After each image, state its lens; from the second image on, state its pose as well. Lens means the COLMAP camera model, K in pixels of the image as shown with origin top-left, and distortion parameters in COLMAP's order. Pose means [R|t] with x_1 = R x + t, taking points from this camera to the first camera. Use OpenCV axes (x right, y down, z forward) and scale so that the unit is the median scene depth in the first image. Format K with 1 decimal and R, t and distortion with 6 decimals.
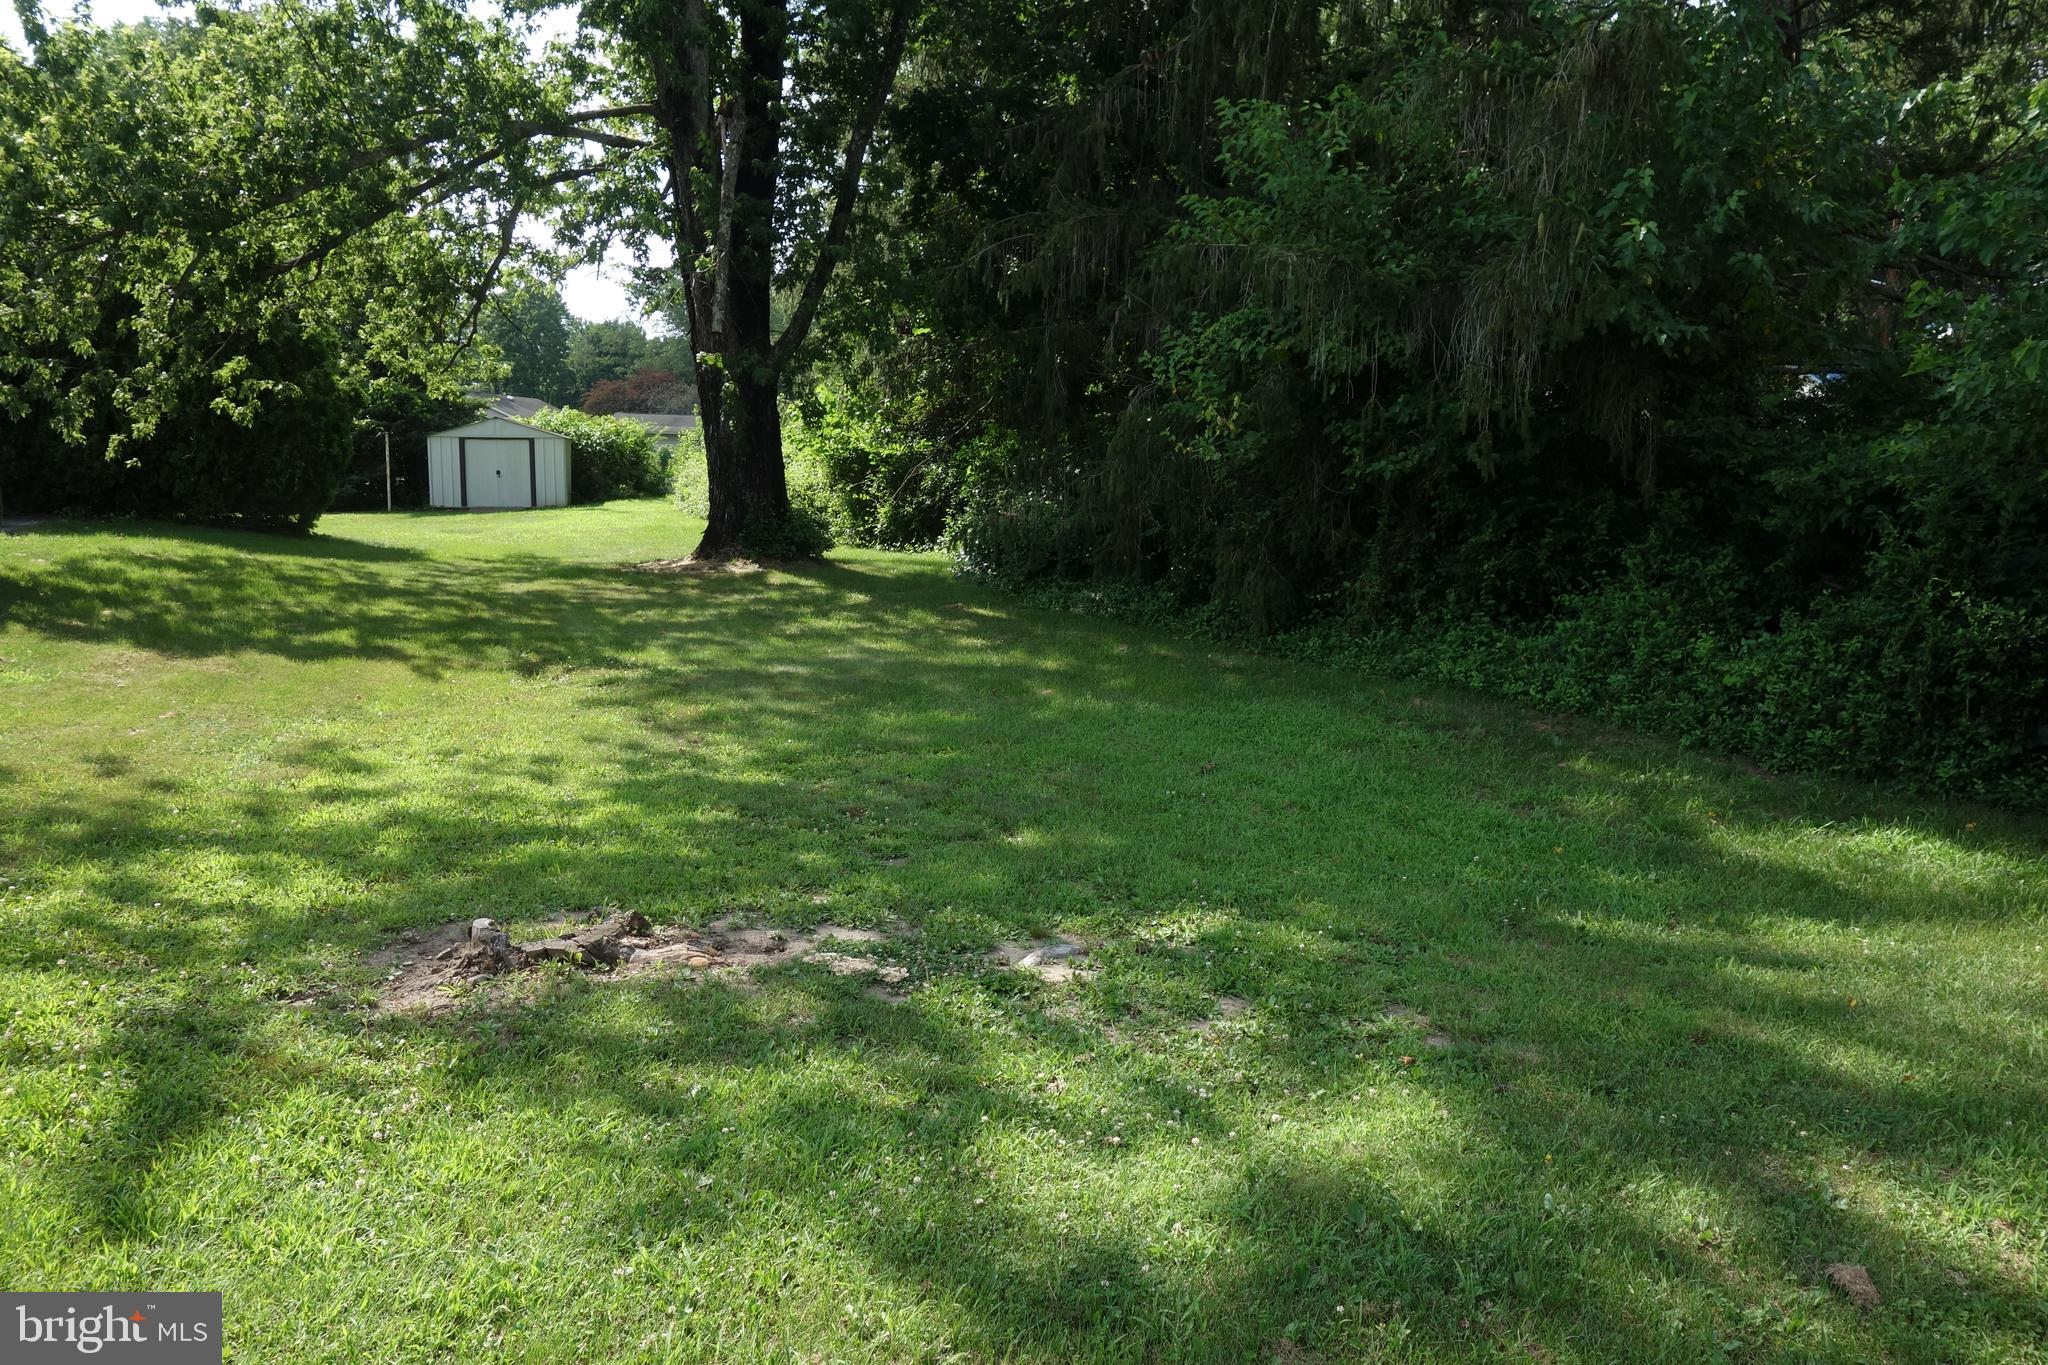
lens RADIAL K [[1596.6, 0, 1024.0], [0, 1596.6, 682.5], [0, 0, 1]] dist [0.034132, 0.001876]
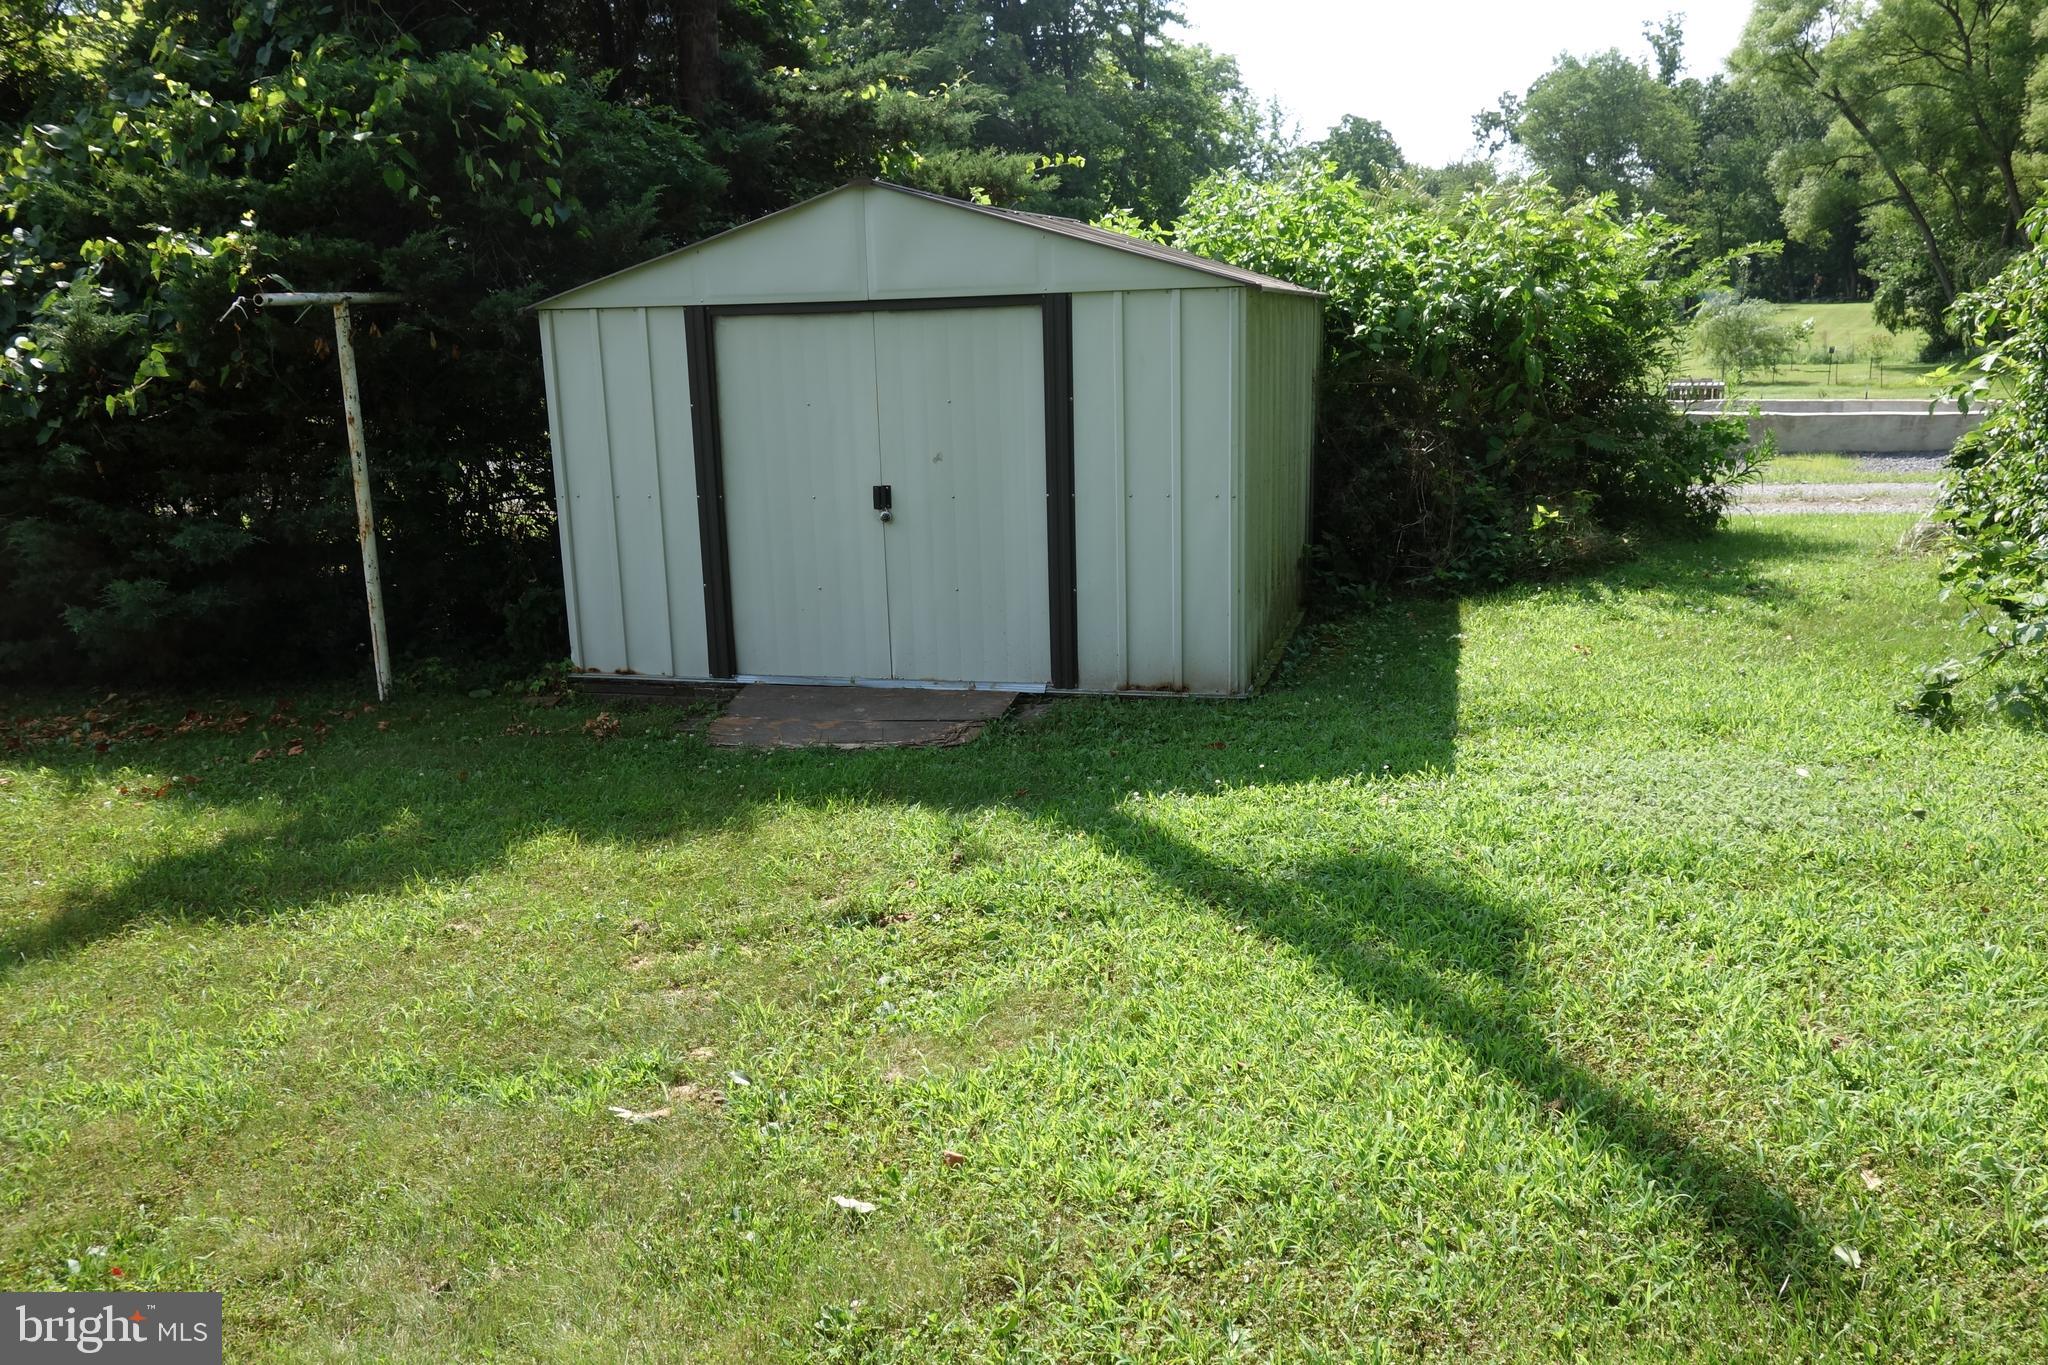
lens RADIAL K [[1596.6, 0, 1024.0], [0, 1596.6, 682.5], [0, 0, 1]] dist [0.034132, 0.001876]
pose [[0.878139, 0.070700, -0.473152, -0.227570], [-0.034484, 0.995801, 0.084797, -0.125728], [0.477161, -0.058148, 0.876890, 0.846691]]
